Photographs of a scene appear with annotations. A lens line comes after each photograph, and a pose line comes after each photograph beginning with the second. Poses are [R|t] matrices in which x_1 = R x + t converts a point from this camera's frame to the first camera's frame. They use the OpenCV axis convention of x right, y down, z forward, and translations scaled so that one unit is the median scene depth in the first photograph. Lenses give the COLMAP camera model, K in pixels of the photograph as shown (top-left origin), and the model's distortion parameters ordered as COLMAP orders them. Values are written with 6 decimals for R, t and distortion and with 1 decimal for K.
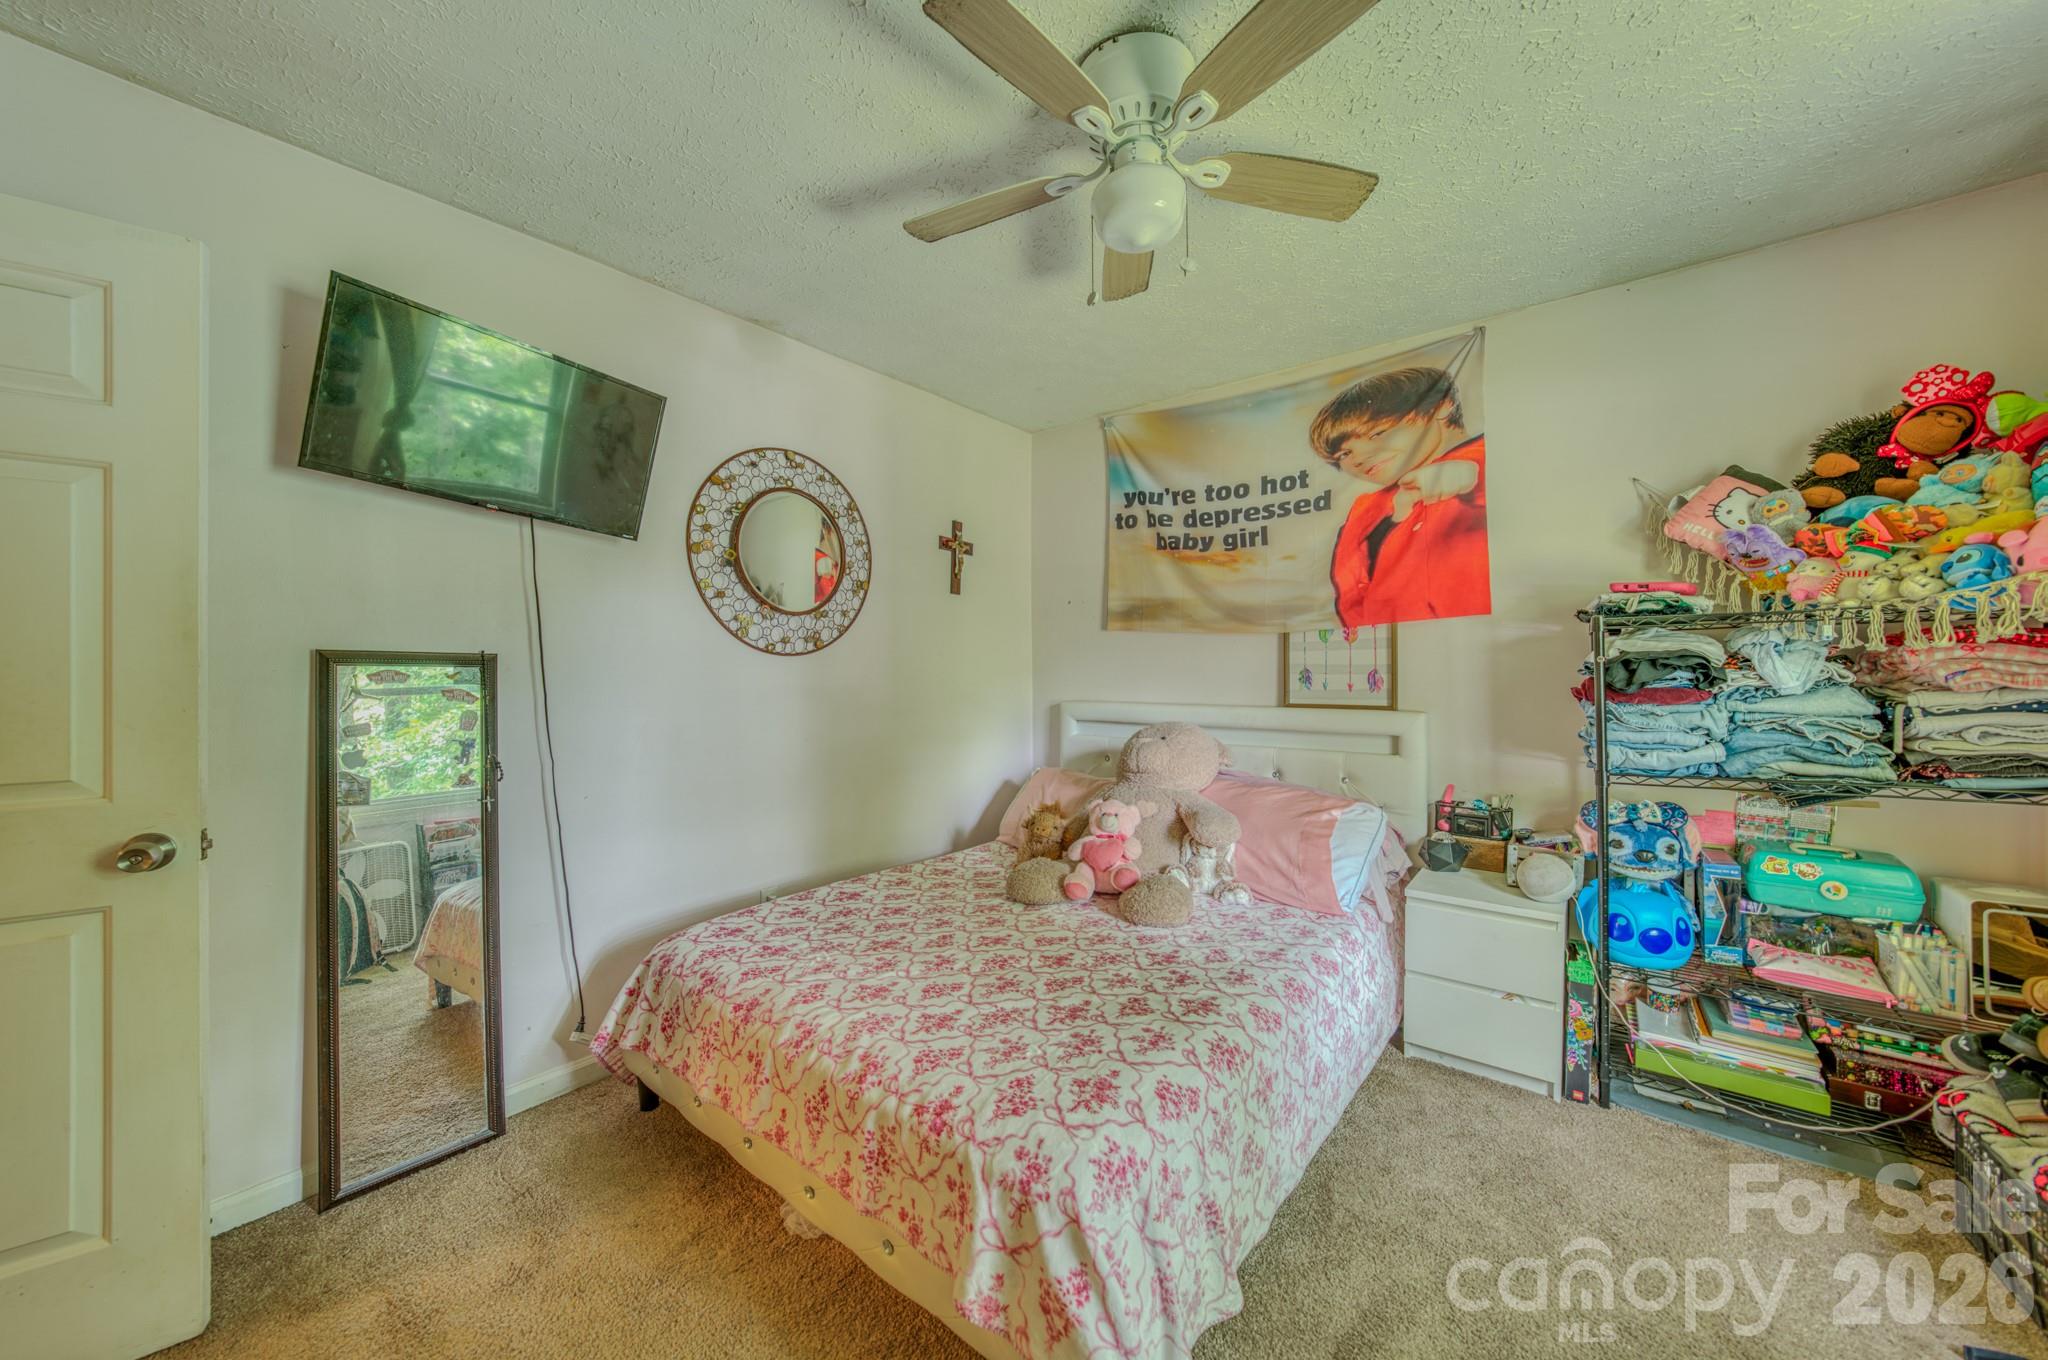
lens RADIAL K [[720.3, 0, 1022.9], [0, 720.3, 669.1], [0, 0, 1]] dist [-0.024876, 0.005830]
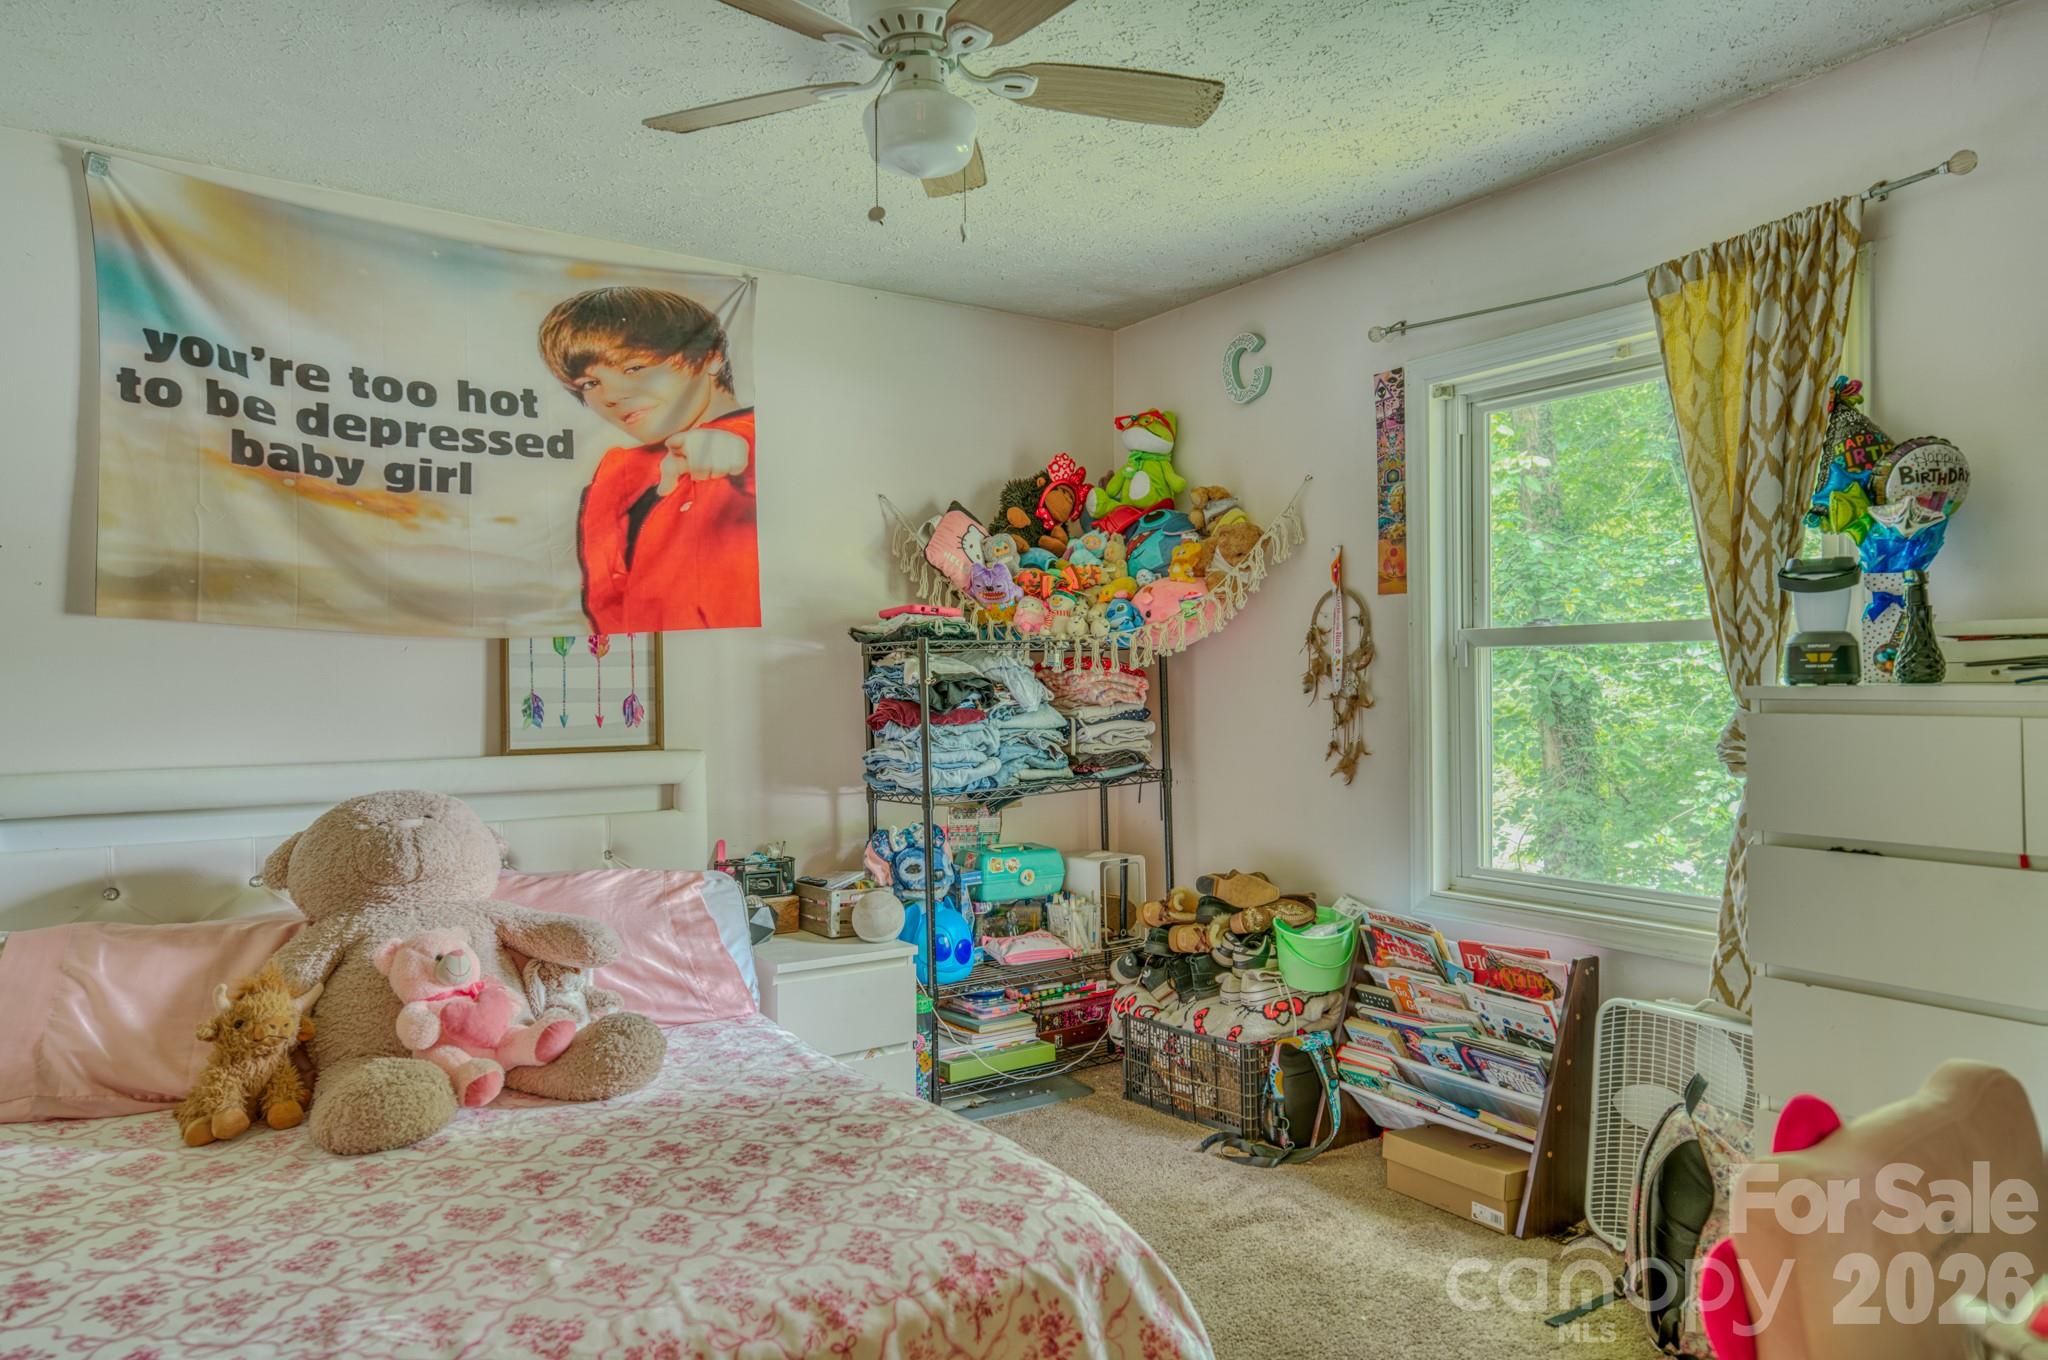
lens RADIAL K [[1334.1, 0, 1021.9], [0, 1334.1, 669.3], [0, 0, 1]] dist [0.030571, -0.001502]
pose [[0.289683, 0.014084, 0.957019, -0.723922], [0.011644, 0.999766, -0.018238, 0.003979], [-0.957052, 0.016427, 0.289451, 0.254717]]
